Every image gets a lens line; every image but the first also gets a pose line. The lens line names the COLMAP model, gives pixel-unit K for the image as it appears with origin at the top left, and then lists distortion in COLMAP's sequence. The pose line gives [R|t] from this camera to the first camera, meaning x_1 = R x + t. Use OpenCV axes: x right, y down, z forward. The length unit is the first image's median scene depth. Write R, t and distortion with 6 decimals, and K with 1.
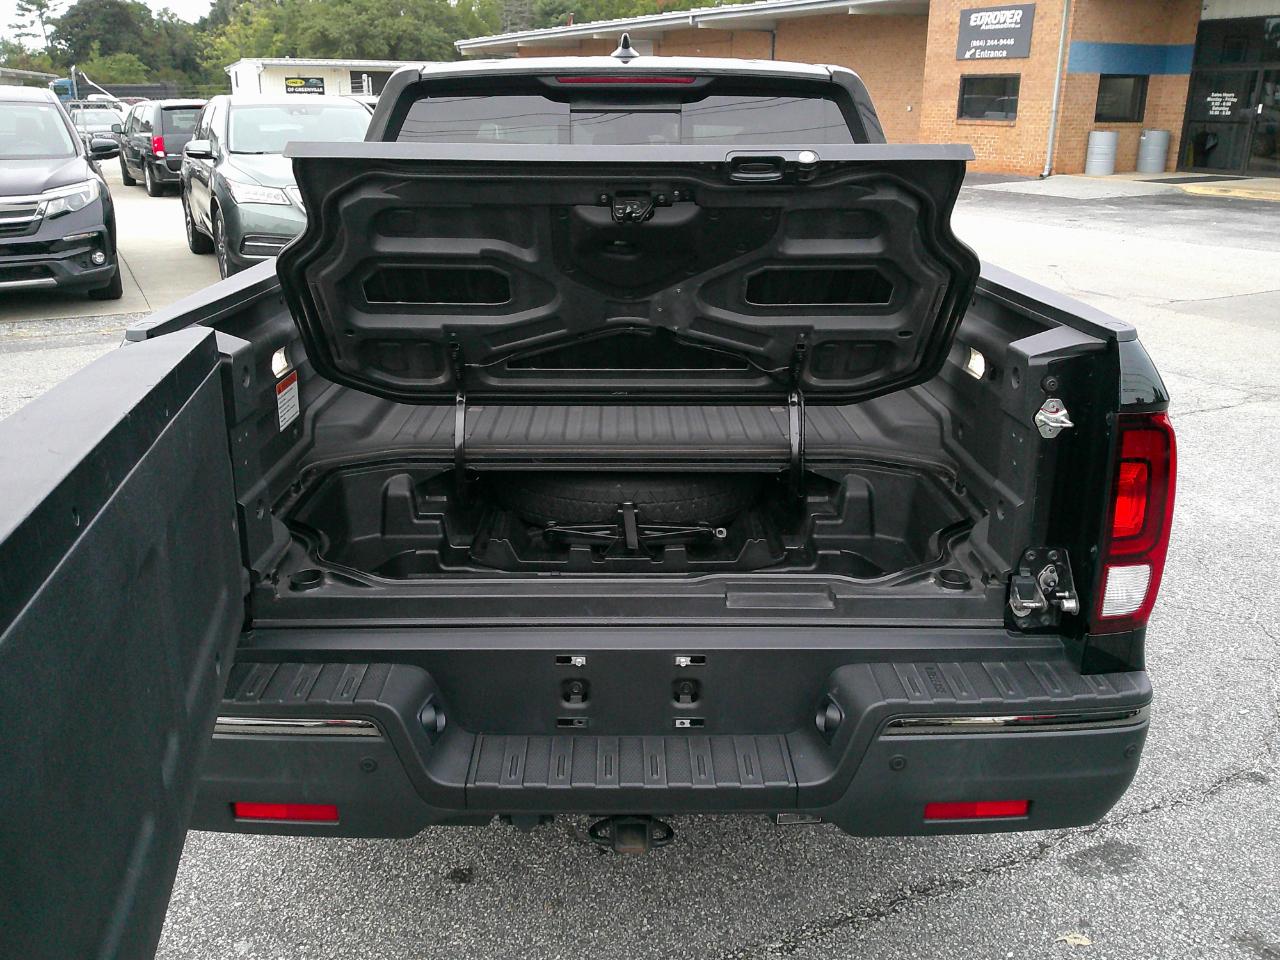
lens RADIAL K [[1120.4, 0, 620.1], [0, 1120.4, 447.2], [0, 0, 1]] dist [-0.019351, 0.017489]
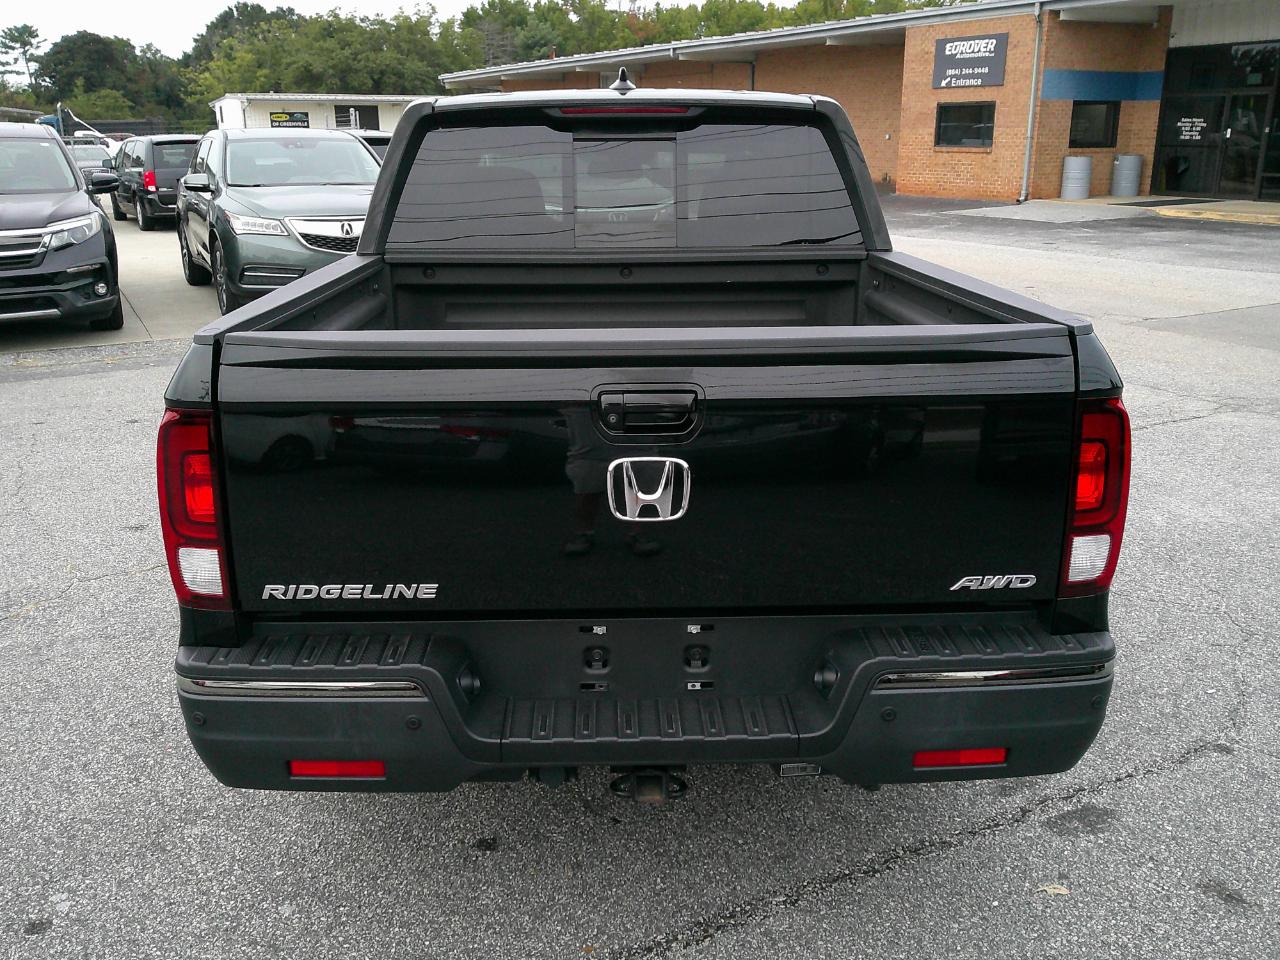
lens RADIAL K [[1114.2, 0, 618.7], [0, 1114.2, 456.3], [0, 0, 1]] dist [-0.009092, 0.003410]
pose [[0.999844, -0.013396, 0.011510, -0.002384], [0.013589, 0.999765, -0.016868, 0.003074], [-0.011281, 0.017022, 0.999791, -0.008918]]
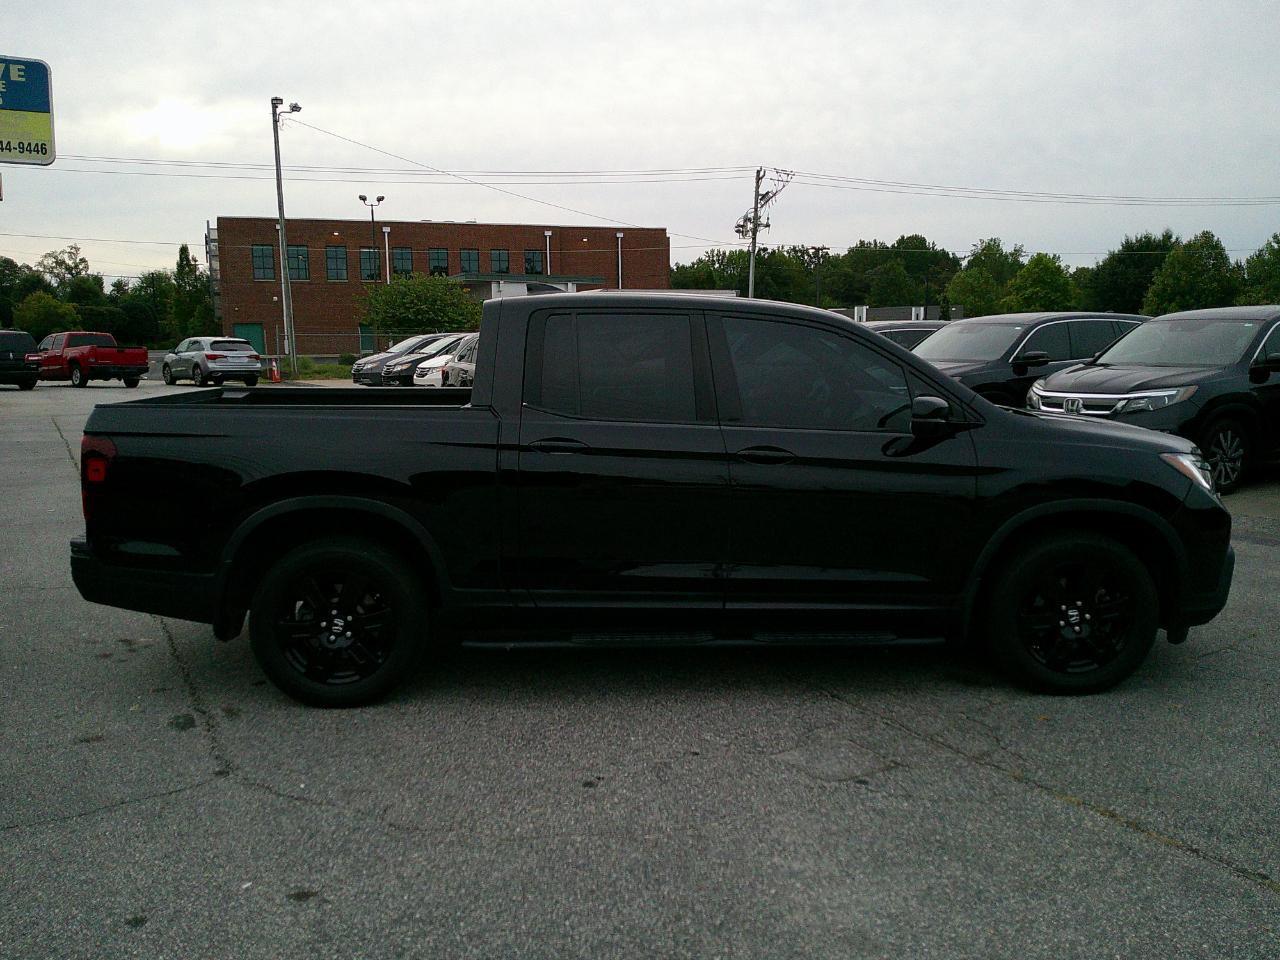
lens RADIAL K [[1120.4, 0, 620.1], [0, 1120.4, 447.2], [0, 0, 1]] dist [-0.019351, 0.017489]
pose [[0.026275, 0.096027, -0.995032, 0.240927], [-0.280577, 0.956073, 0.084858, -0.044238], [0.959472, 0.276953, 0.052064, 0.159933]]
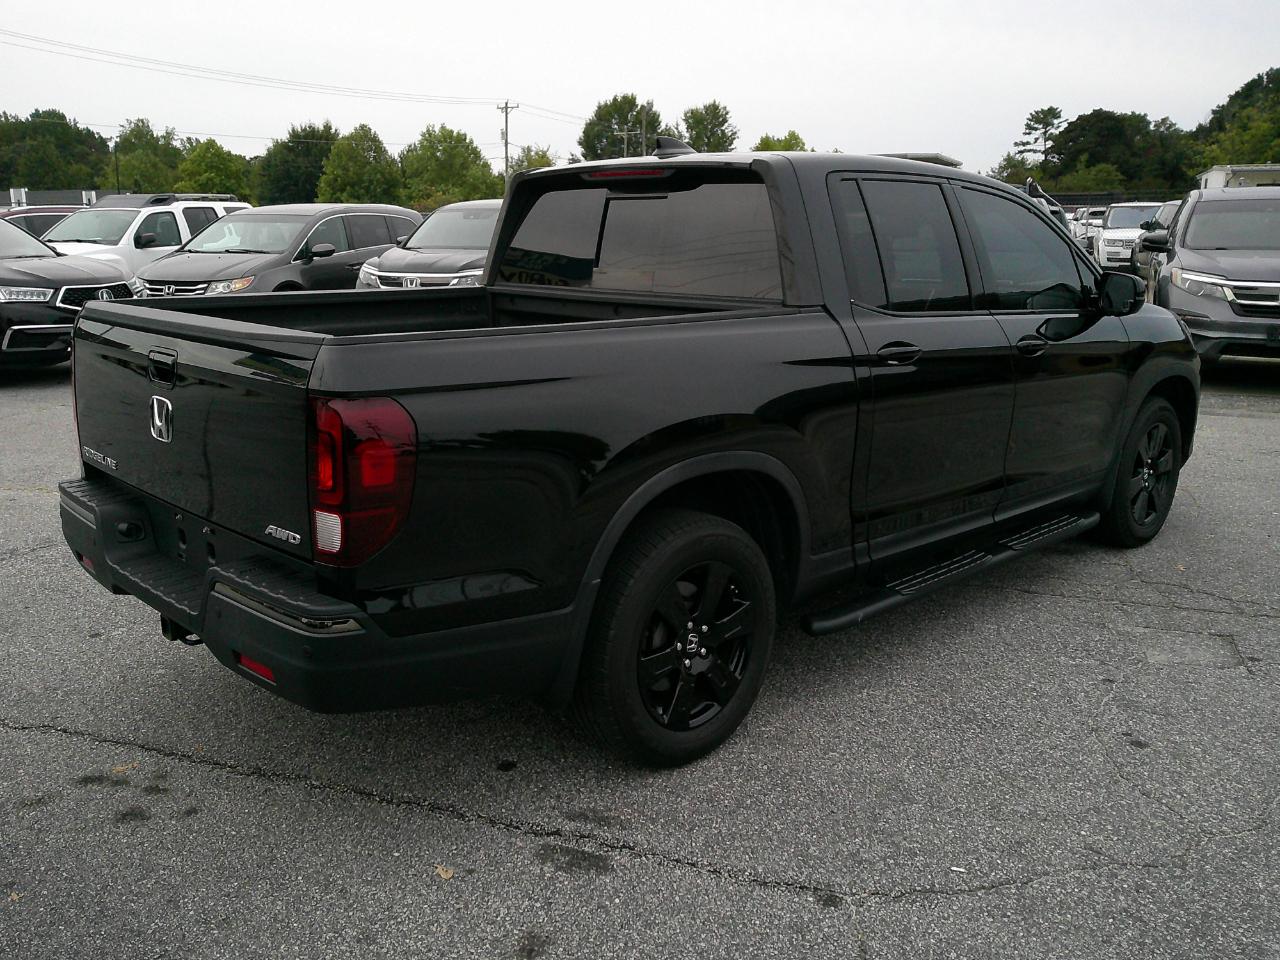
lens RADIAL K [[1099.8, 0, 625.7], [0, 1099.8, 463.0], [0, 0, 1]] dist [0.058306, -0.110375]
pose [[0.687186, 0.151735, -0.710459, 0.128712], [-0.205625, 0.978579, 0.010109, -0.003185], [0.696774, 0.139141, 0.703666, 0.024414]]
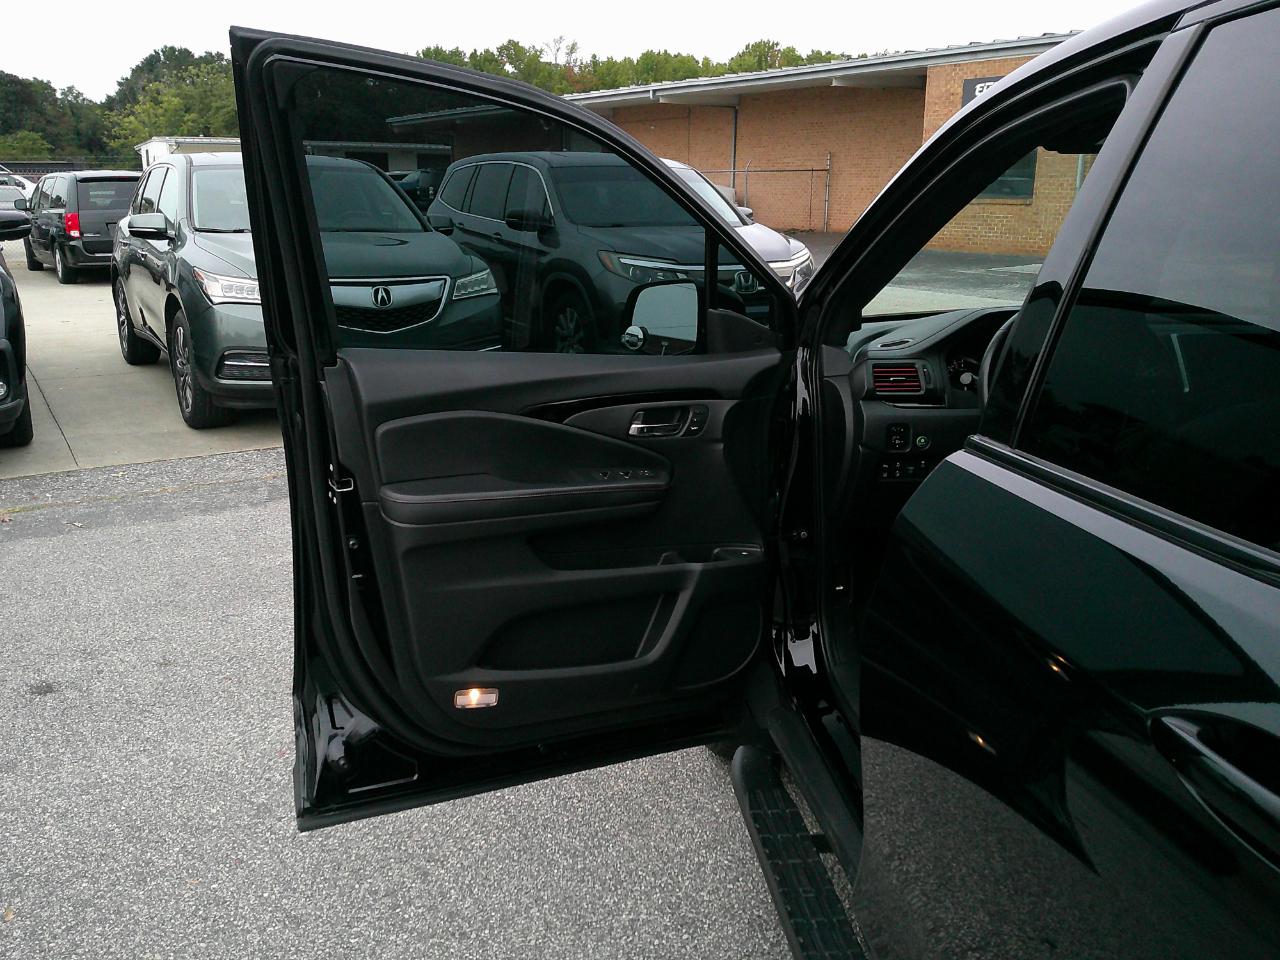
lens RADIAL K [[1114.2, 0, 618.7], [0, 1114.2, 456.3], [0, 0, 1]] dist [-0.009092, 0.003410]
pose [[0.997039, -0.015315, 0.075362, -0.060887], [0.019801, 0.998053, -0.059139, -0.033195], [-0.074310, 0.060457, 0.995401, 0.129372]]
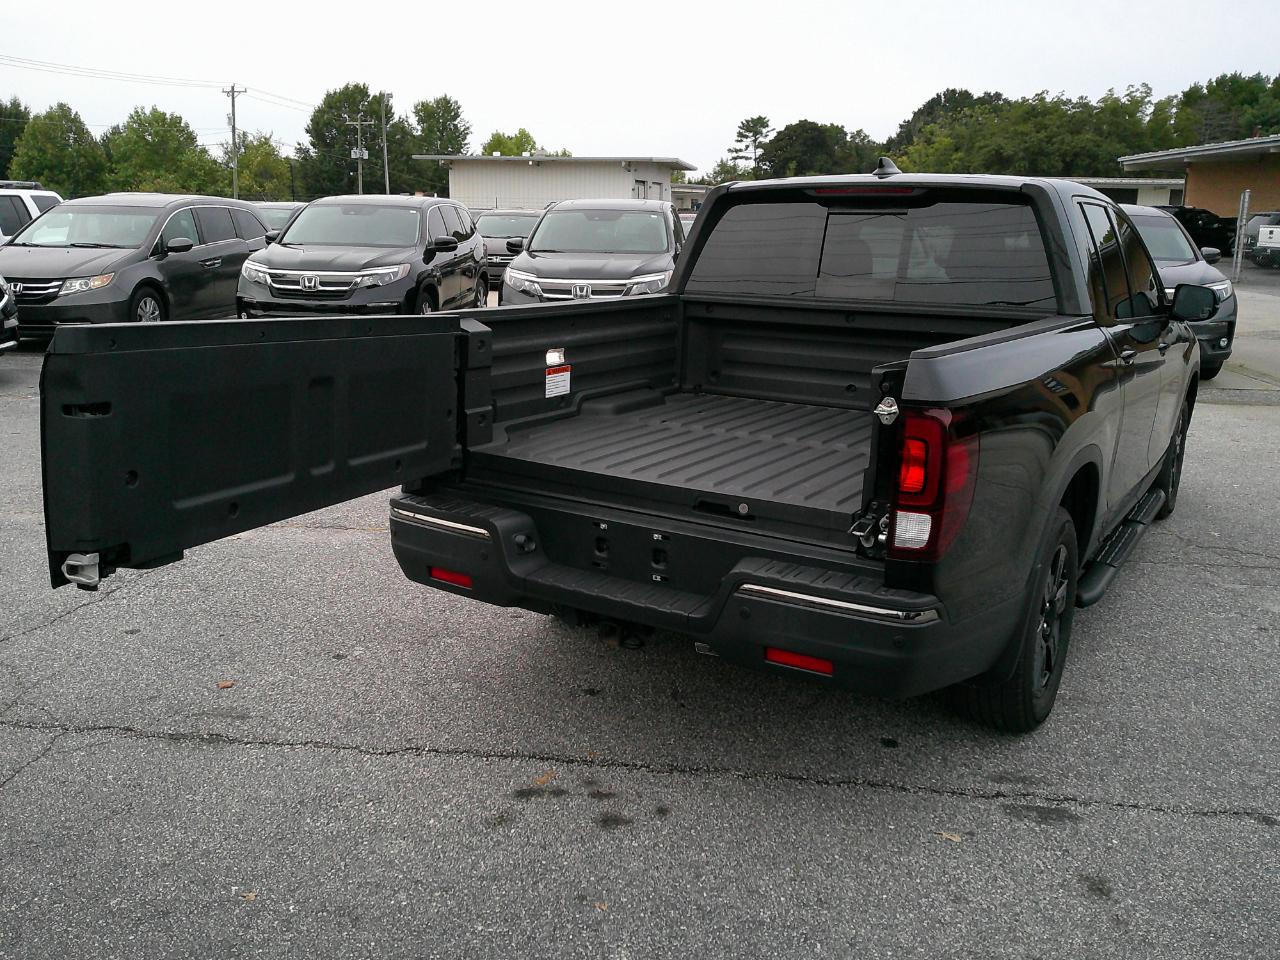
lens RADIAL K [[1099.8, 0, 625.7], [0, 1099.8, 463.0], [0, 0, 1]] dist [0.058306, -0.110375]
pose [[0.843087, 0.128761, -0.522135, 0.069504], [-0.170647, 0.984790, -0.032689, 0.011986], [0.509984, 0.116660, 0.852236, -0.033511]]
